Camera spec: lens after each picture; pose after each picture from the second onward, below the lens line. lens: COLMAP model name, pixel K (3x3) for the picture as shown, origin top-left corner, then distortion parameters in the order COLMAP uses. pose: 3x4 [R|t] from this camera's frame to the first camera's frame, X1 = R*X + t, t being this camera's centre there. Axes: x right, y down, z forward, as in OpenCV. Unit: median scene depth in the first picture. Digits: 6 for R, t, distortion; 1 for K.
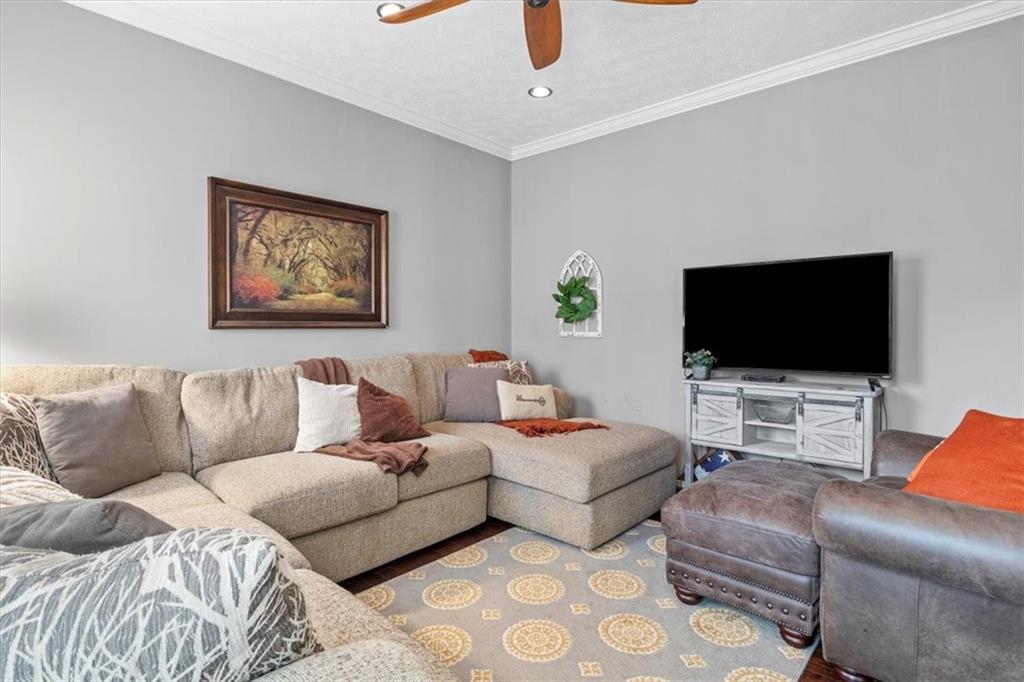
lens RADIAL K [[511.2, 0, 516.9], [0, 511.2, 334.1], [0, 0, 1]] dist [0.001714, 0.000177]
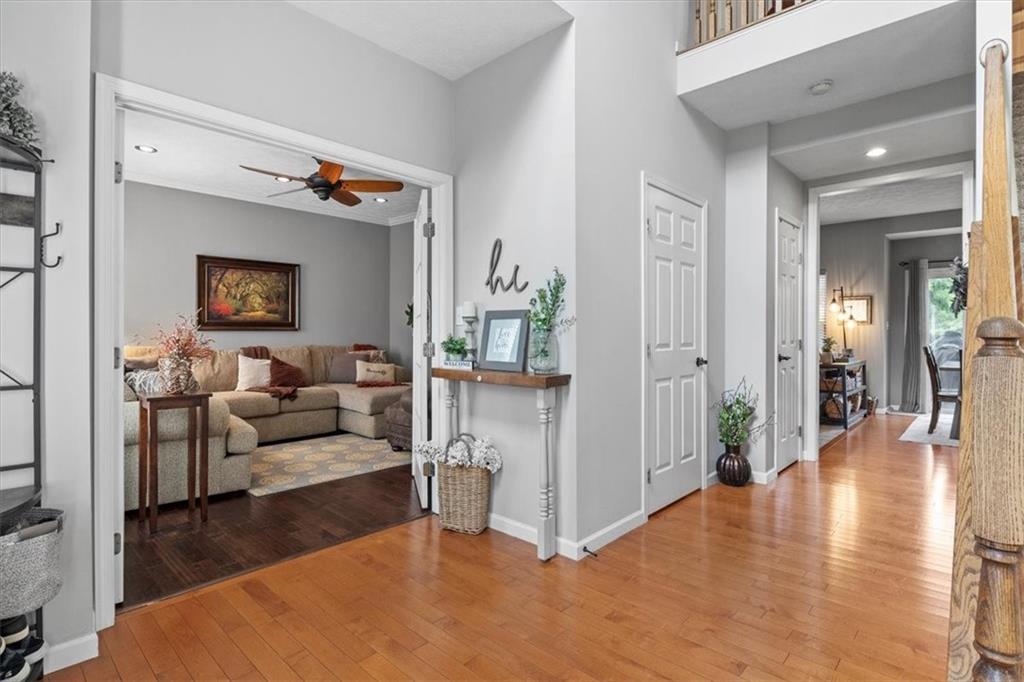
lens RADIAL K [[510.4, 0, 510.1], [0, 510.4, 331.3], [0, 0, 1]] dist [0.000221, -0.000037]
pose [[0.999592, 0.003917, -0.028302, 0.632459], [-0.004263, 0.999917, -0.012175, 0.010923], [0.028252, 0.012291, 0.999525, -0.890358]]
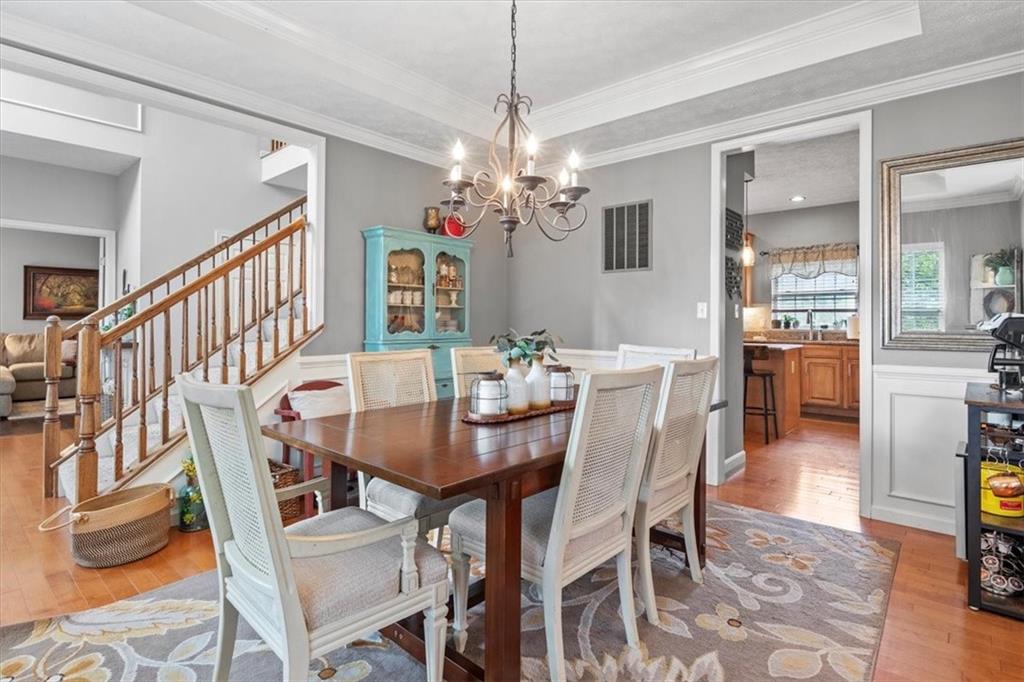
lens RADIAL K [[514.1, 0, 510.8], [0, 514.1, 314.9], [0, 0, 1]] dist [-0.000503, -0.000303]
pose [[0.999977, 0.005765, 0.003577, 1.918633], [-0.005681, 0.999722, -0.022876, 0.013640], [-0.003708, 0.022856, 0.999732, -1.696089]]
